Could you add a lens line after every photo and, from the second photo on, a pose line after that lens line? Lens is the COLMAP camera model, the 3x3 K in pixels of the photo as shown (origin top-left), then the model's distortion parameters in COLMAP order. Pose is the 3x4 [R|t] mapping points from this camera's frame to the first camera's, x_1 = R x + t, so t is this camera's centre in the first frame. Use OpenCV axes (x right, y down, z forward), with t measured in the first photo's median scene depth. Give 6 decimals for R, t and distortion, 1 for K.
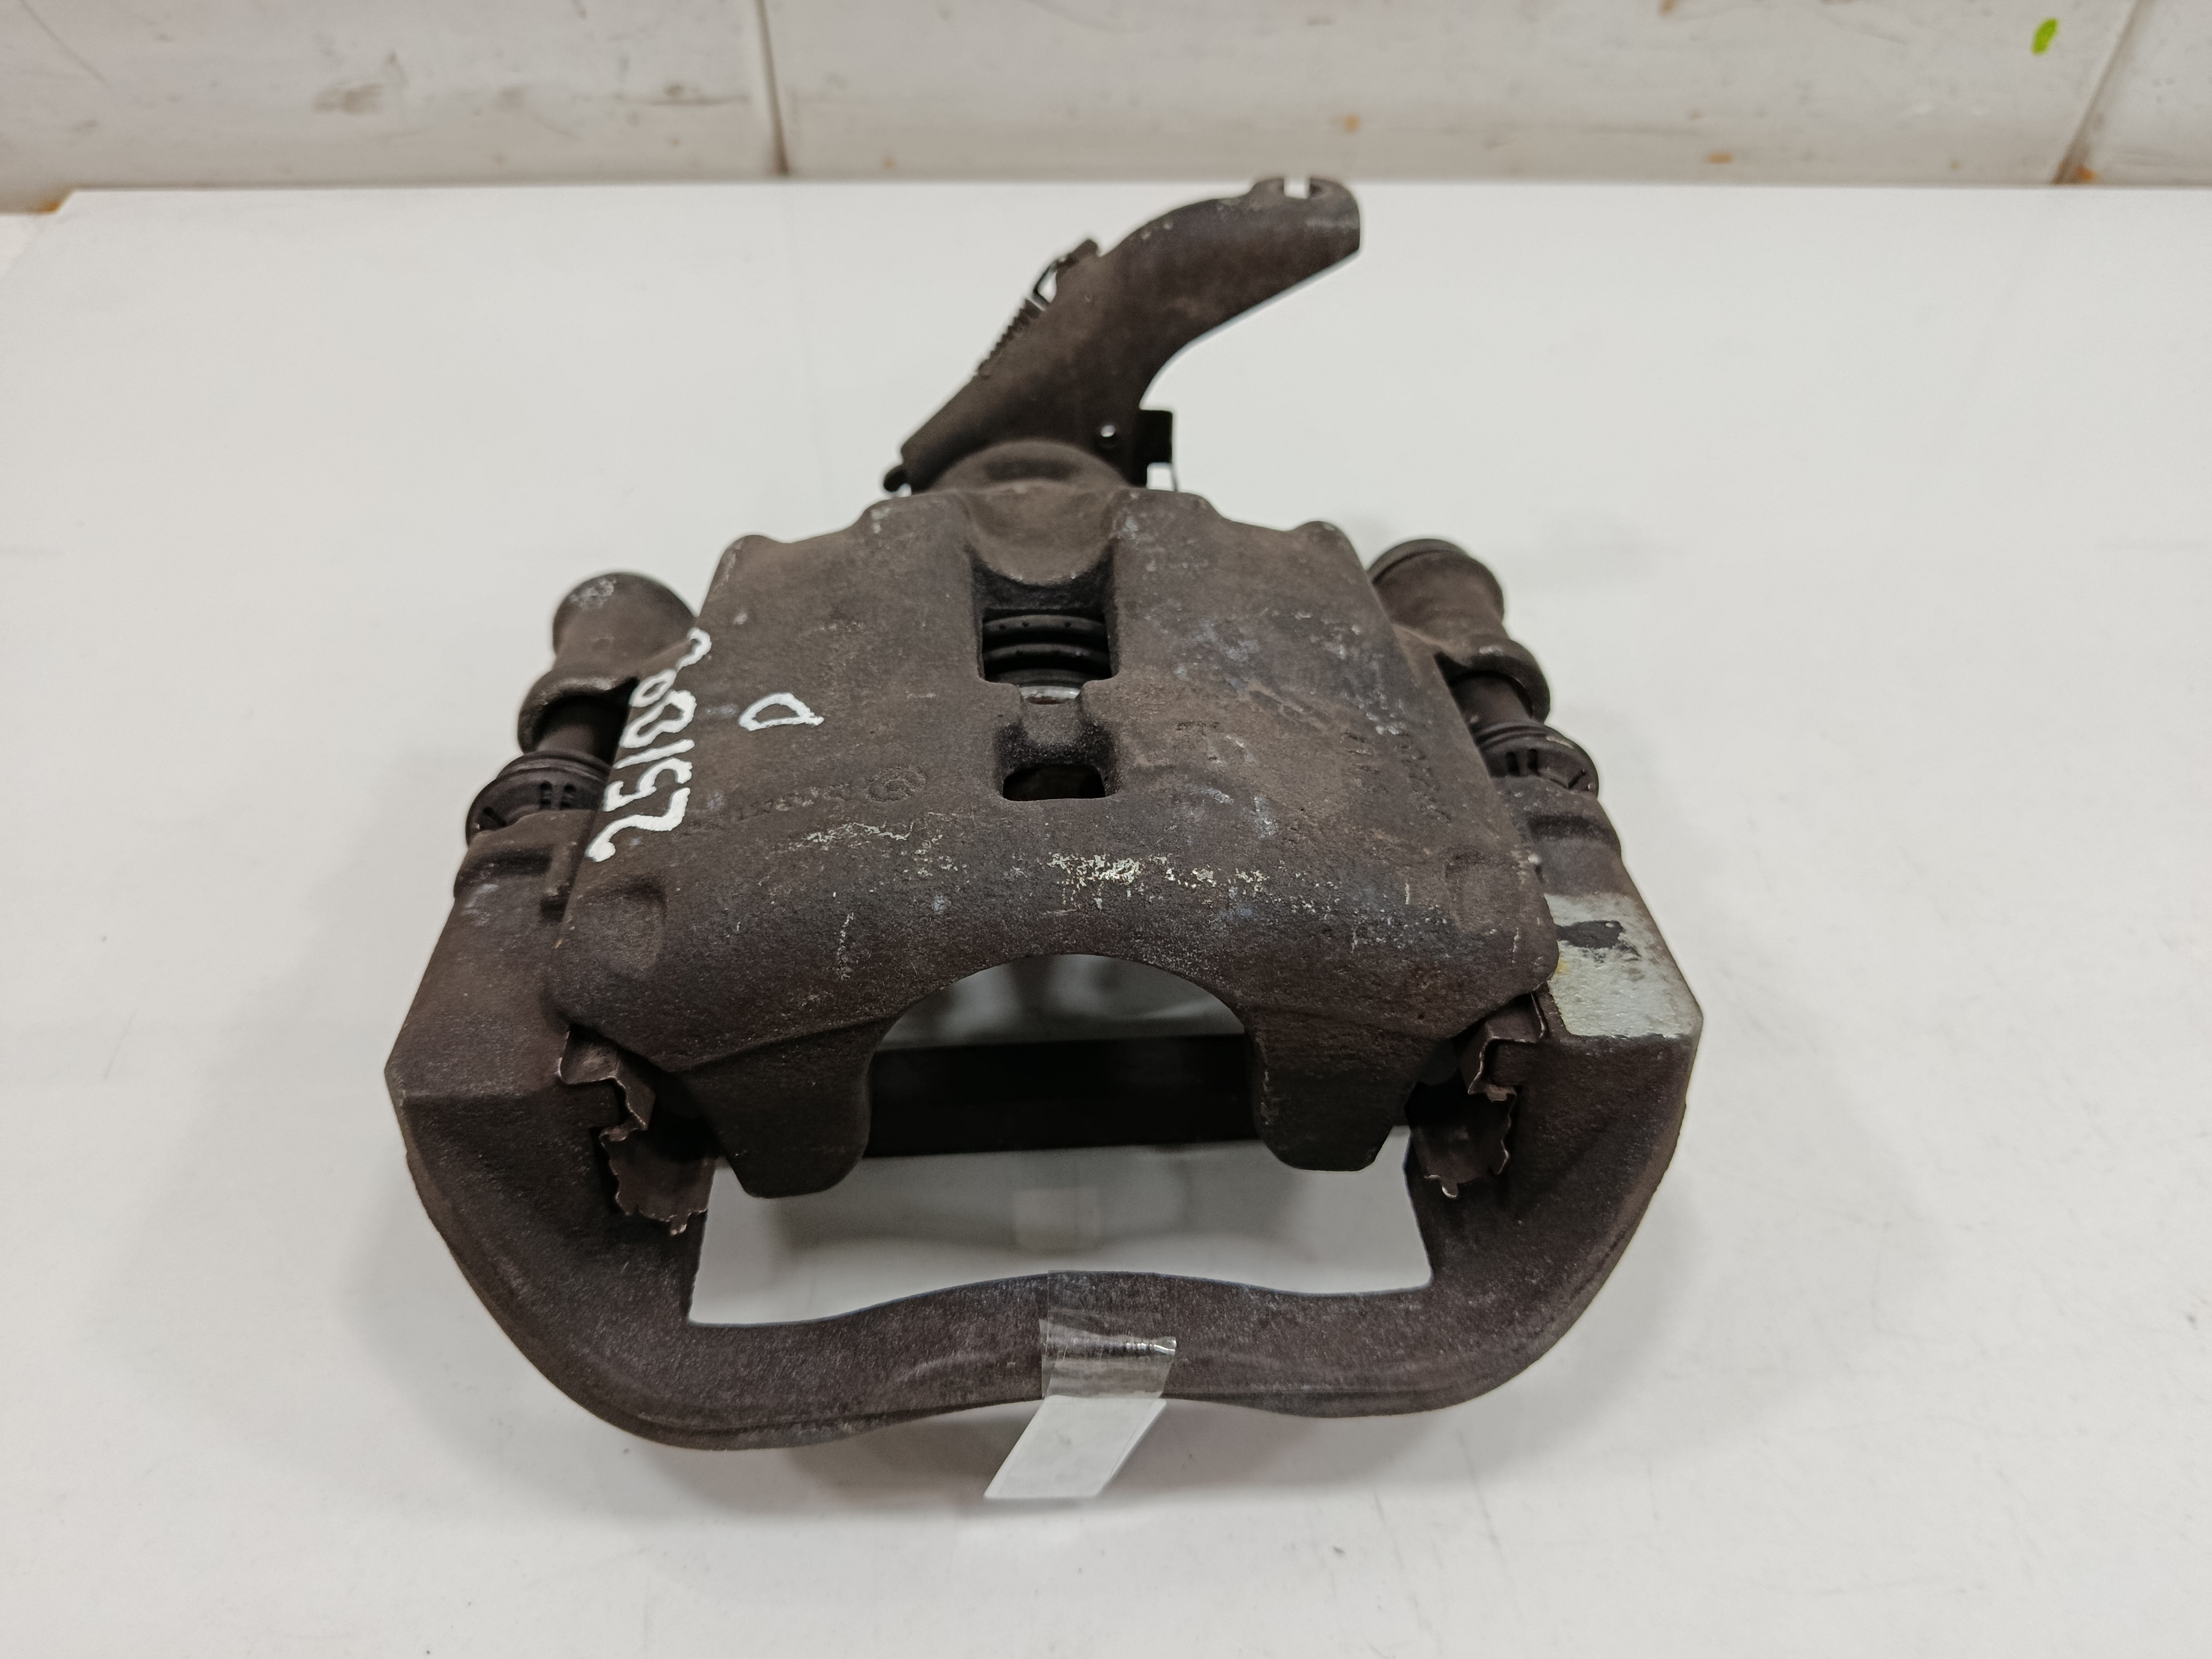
lens RADIAL K [[1576.0, 0, 1106.0], [0, 1576.0, 829.5], [0, 0, 1]] dist [0.022997, -0.032839]
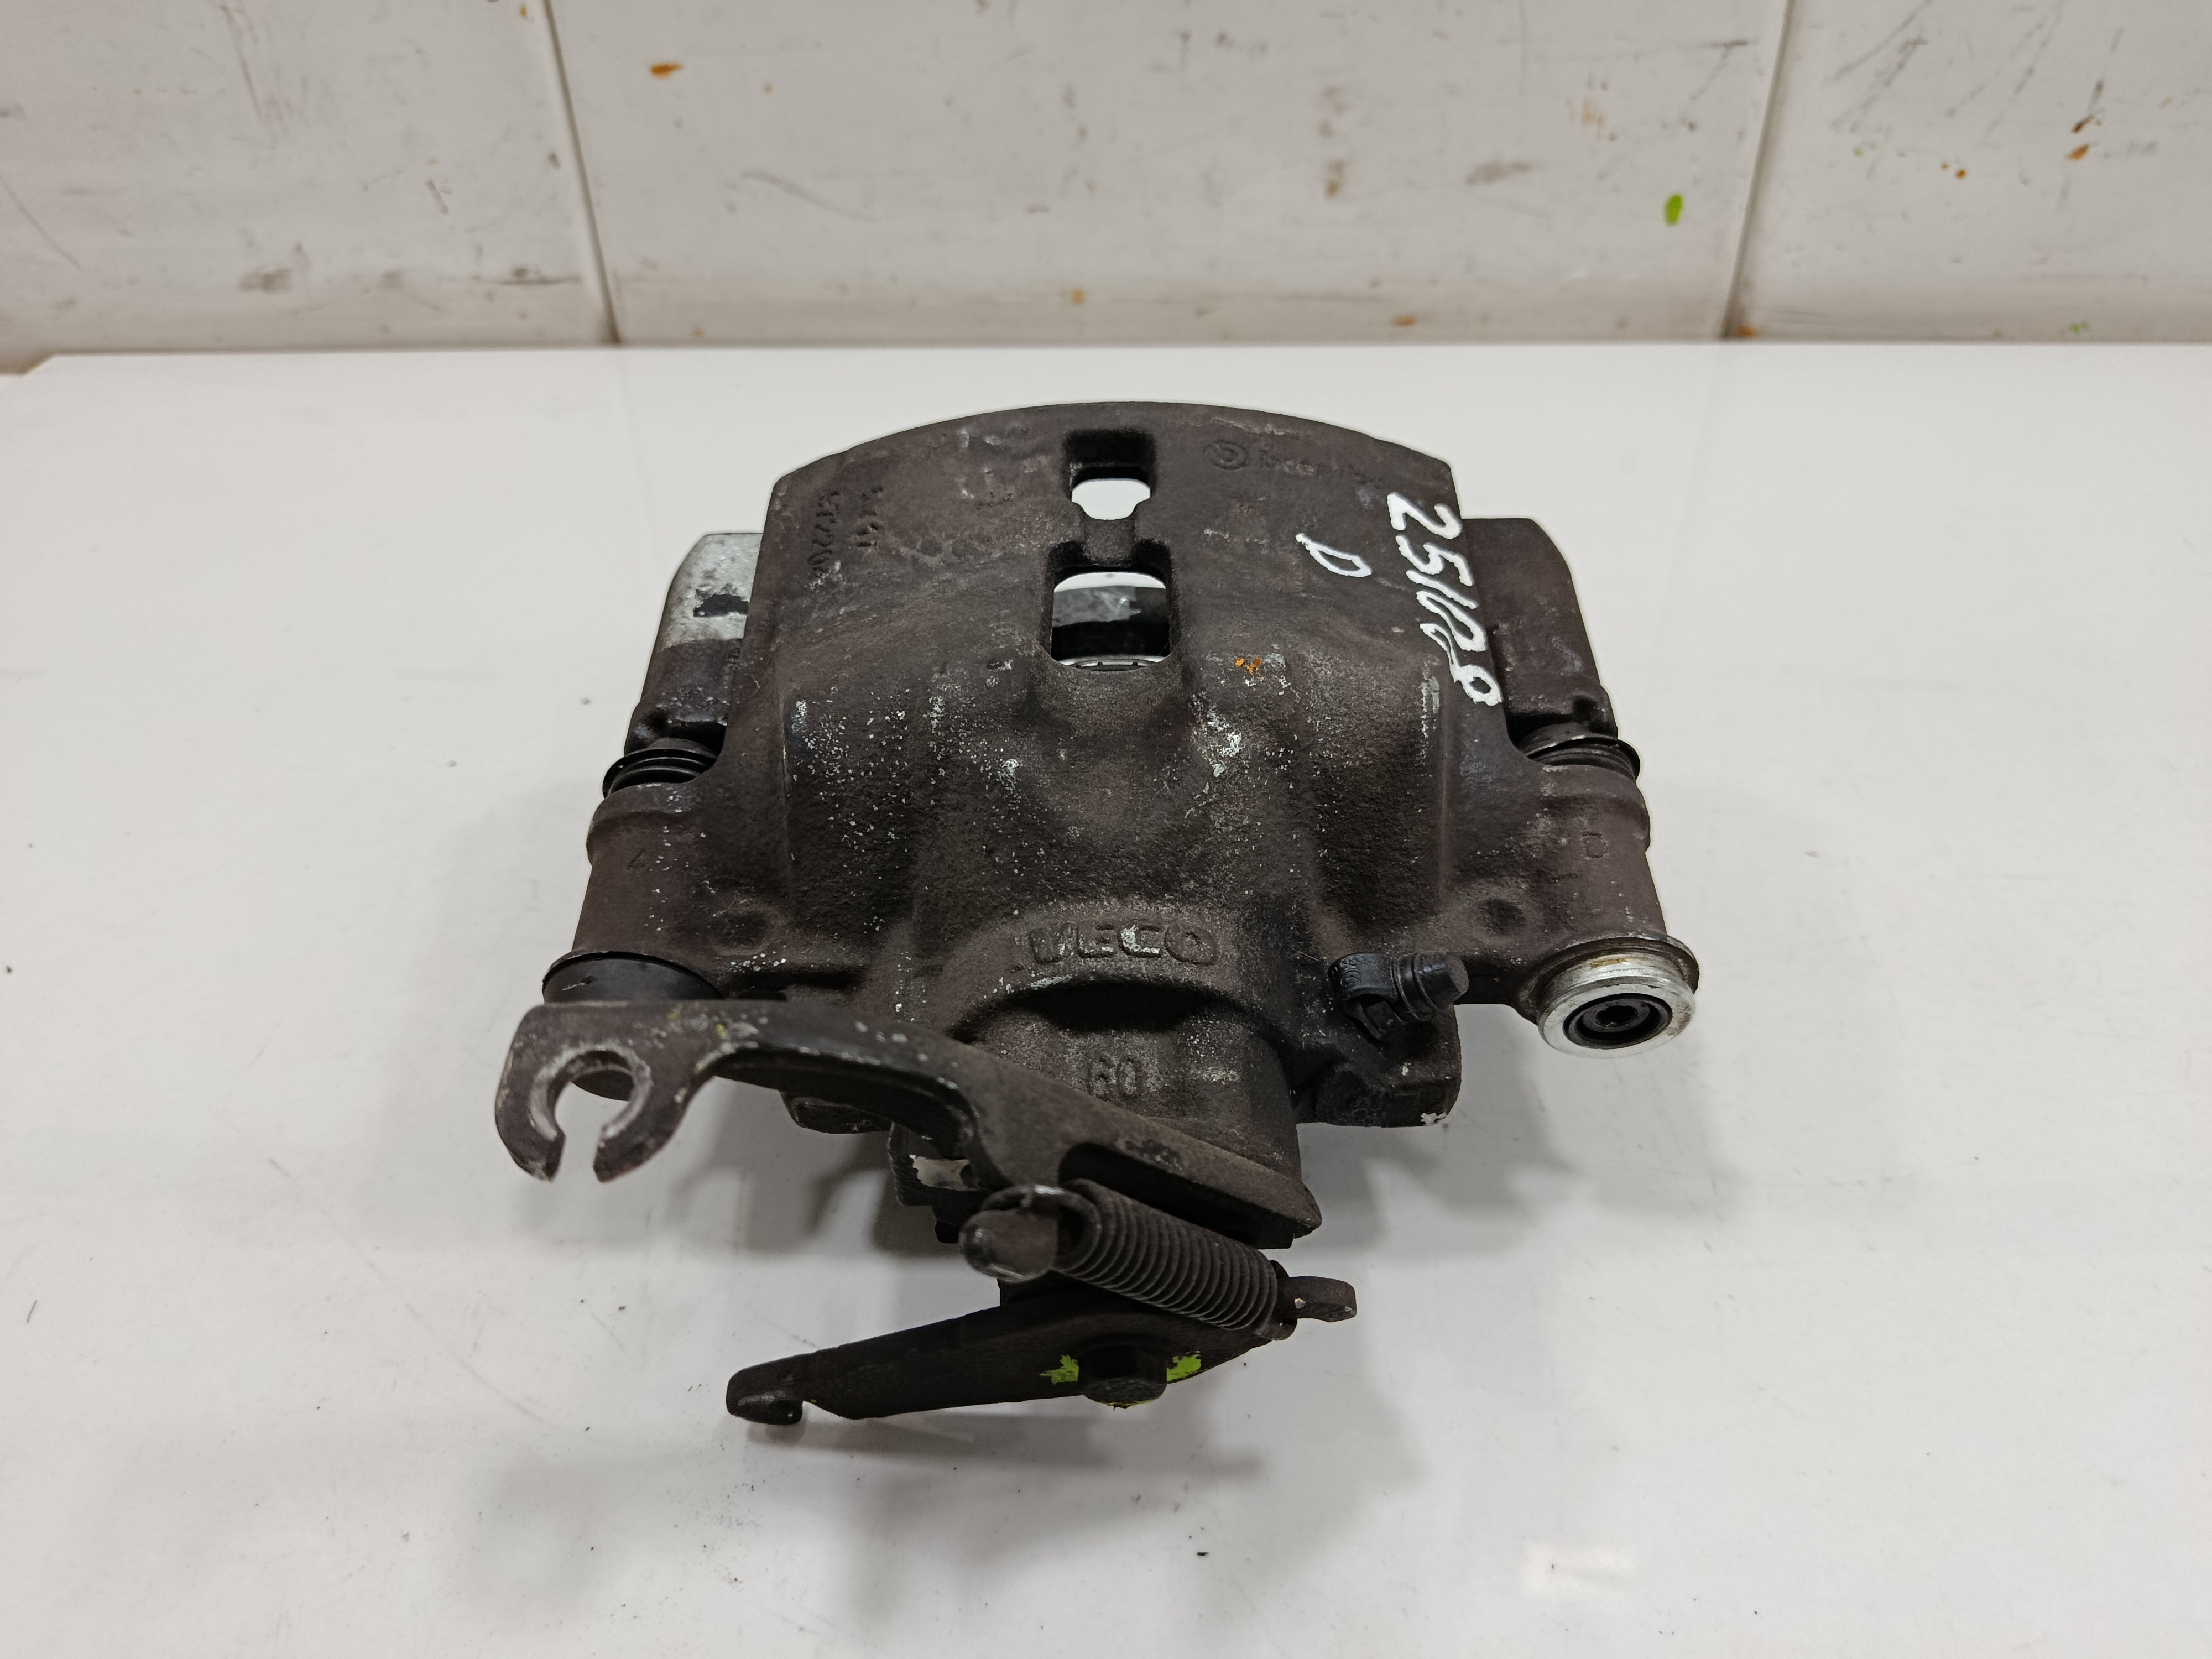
lens RADIAL K [[1557.3, 0, 1038.0], [0, 1557.3, 896.2], [0, 0, 1]] dist [0.008026, -0.040335]
pose [[-0.995135, -0.049555, 0.085154, -0.098913], [0.085699, -0.008971, 0.996281, -1.312994], [-0.048607, 0.998731, 0.013174, 1.299859]]
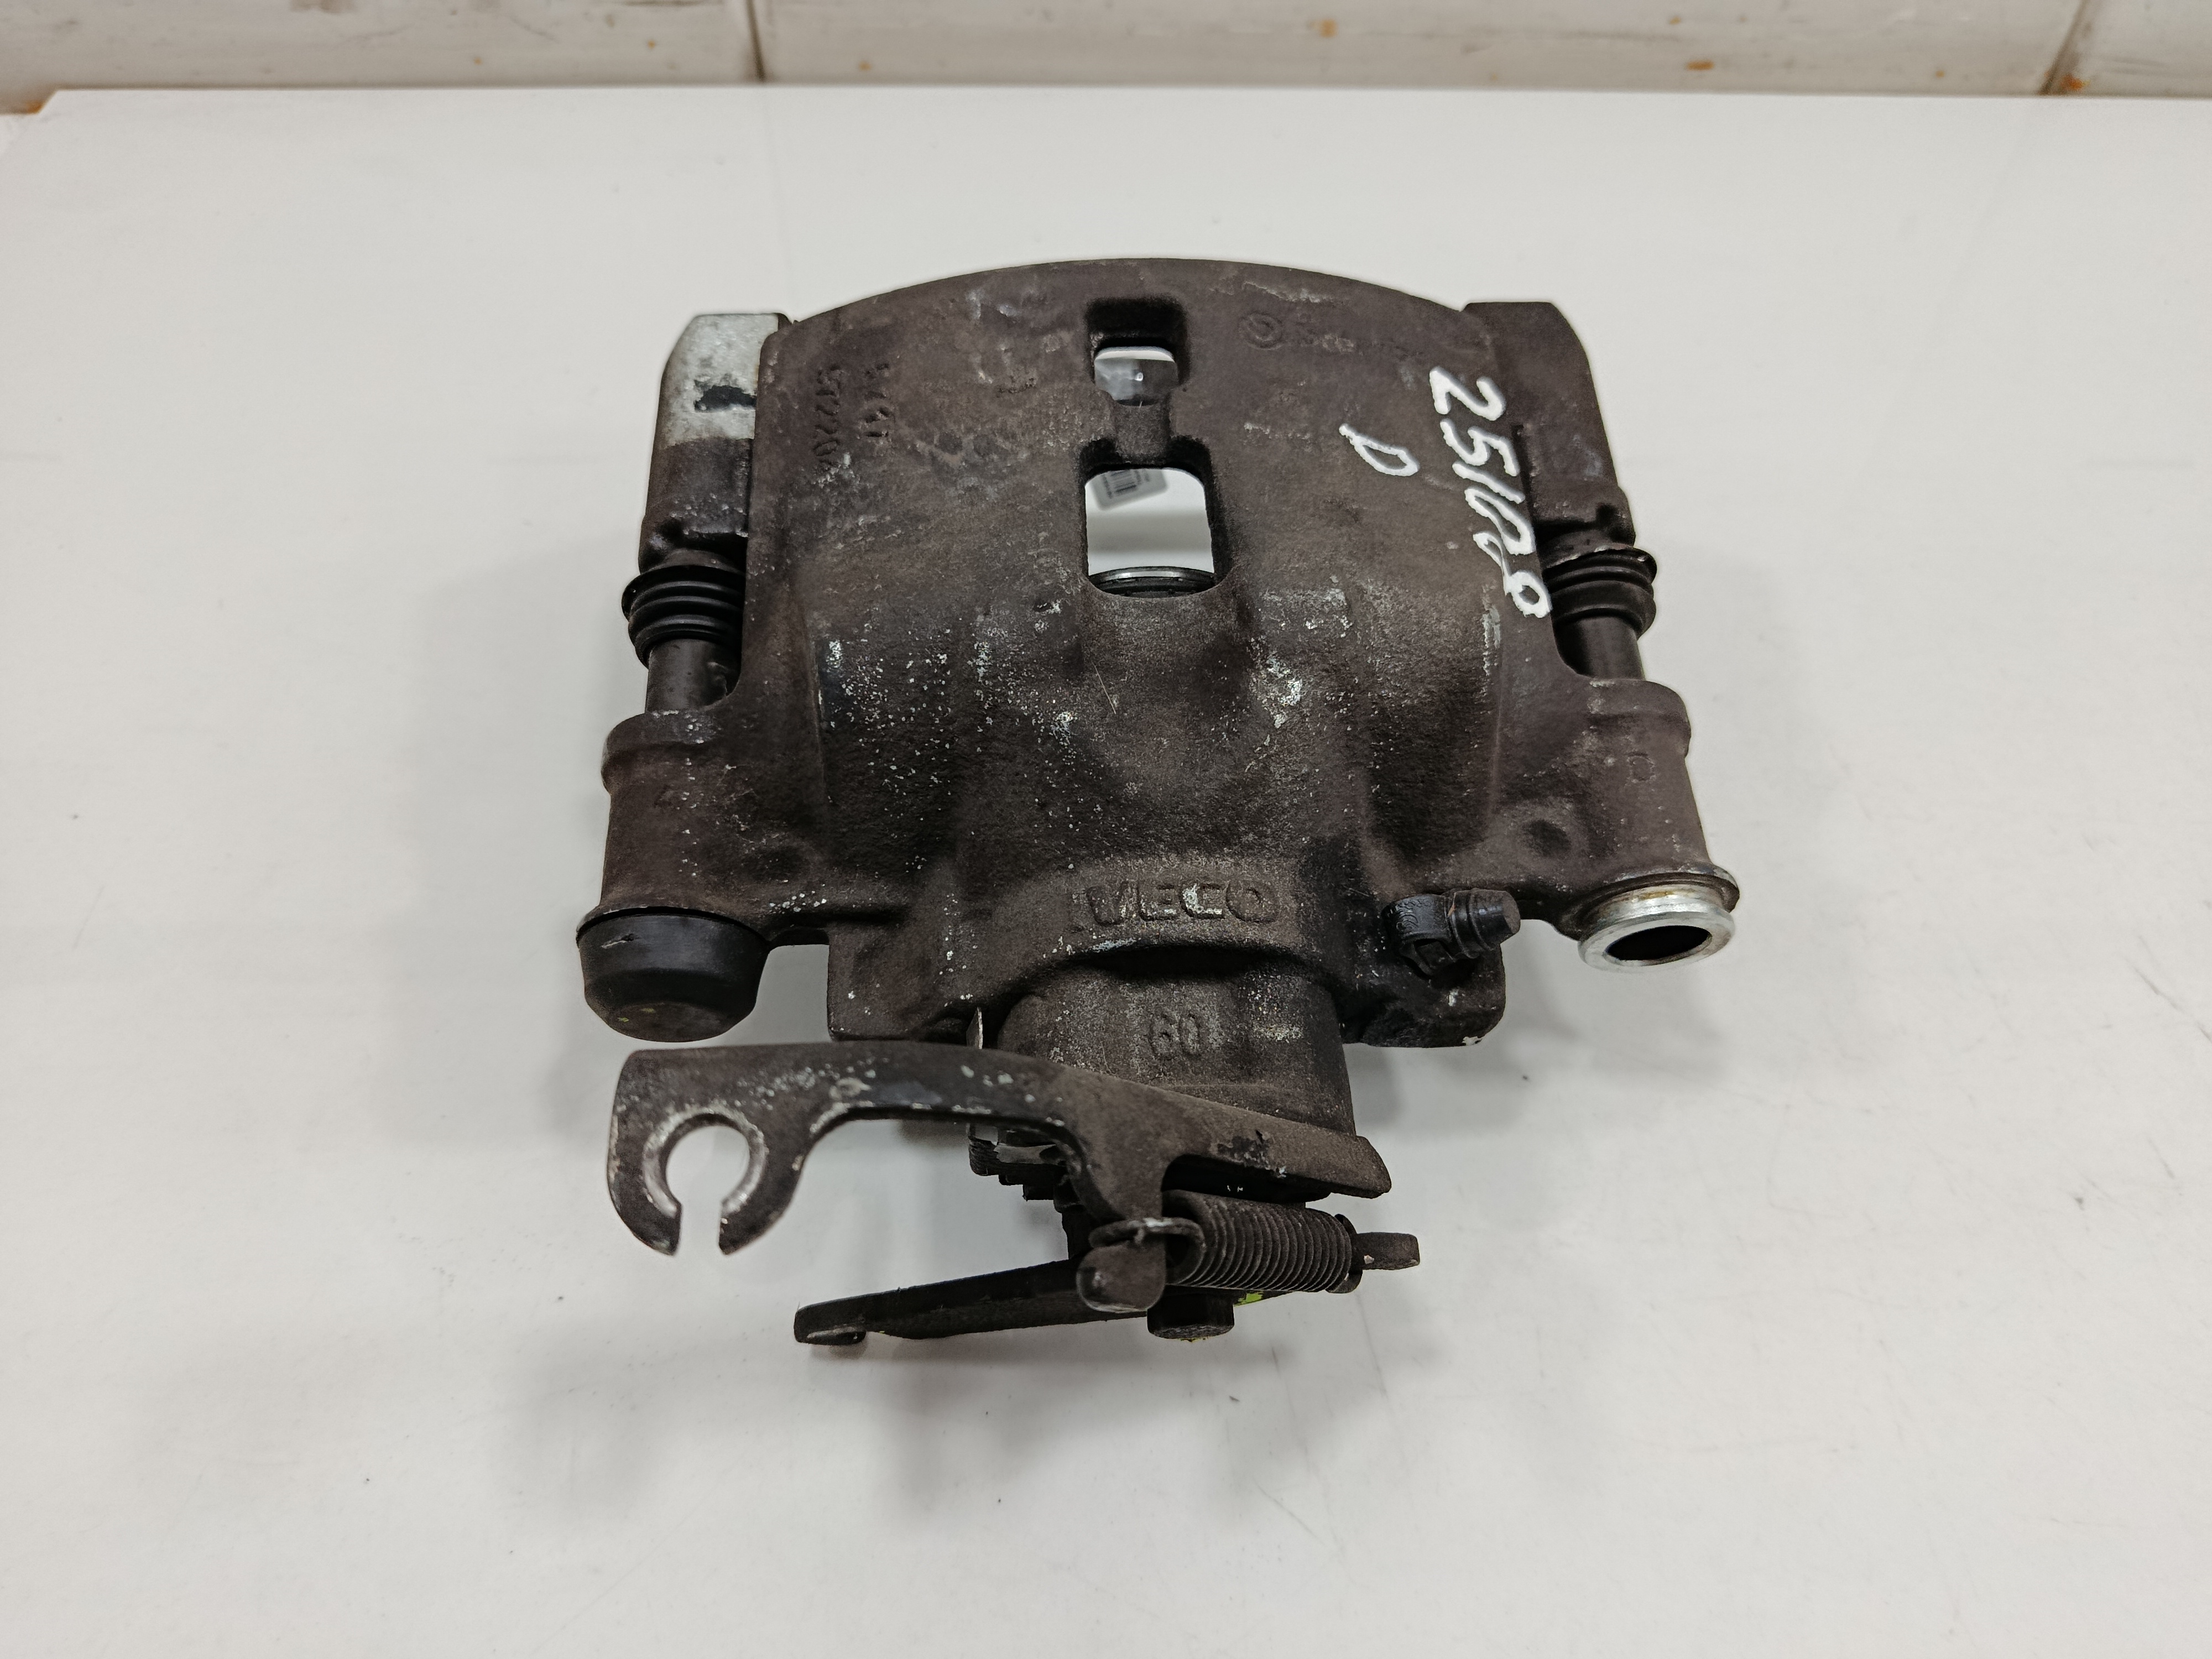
lens RADIAL K [[1541.1, 0, 1032.9], [0, 1541.1, 898.1], [0, 0, 1]] dist [0.053714, -0.248118]
pose [[-0.999255, -0.033151, 0.019752, 0.009863], [0.026295, -0.210330, 0.977277, -1.272680], [-0.028244, 0.977068, 0.211045, 1.129675]]
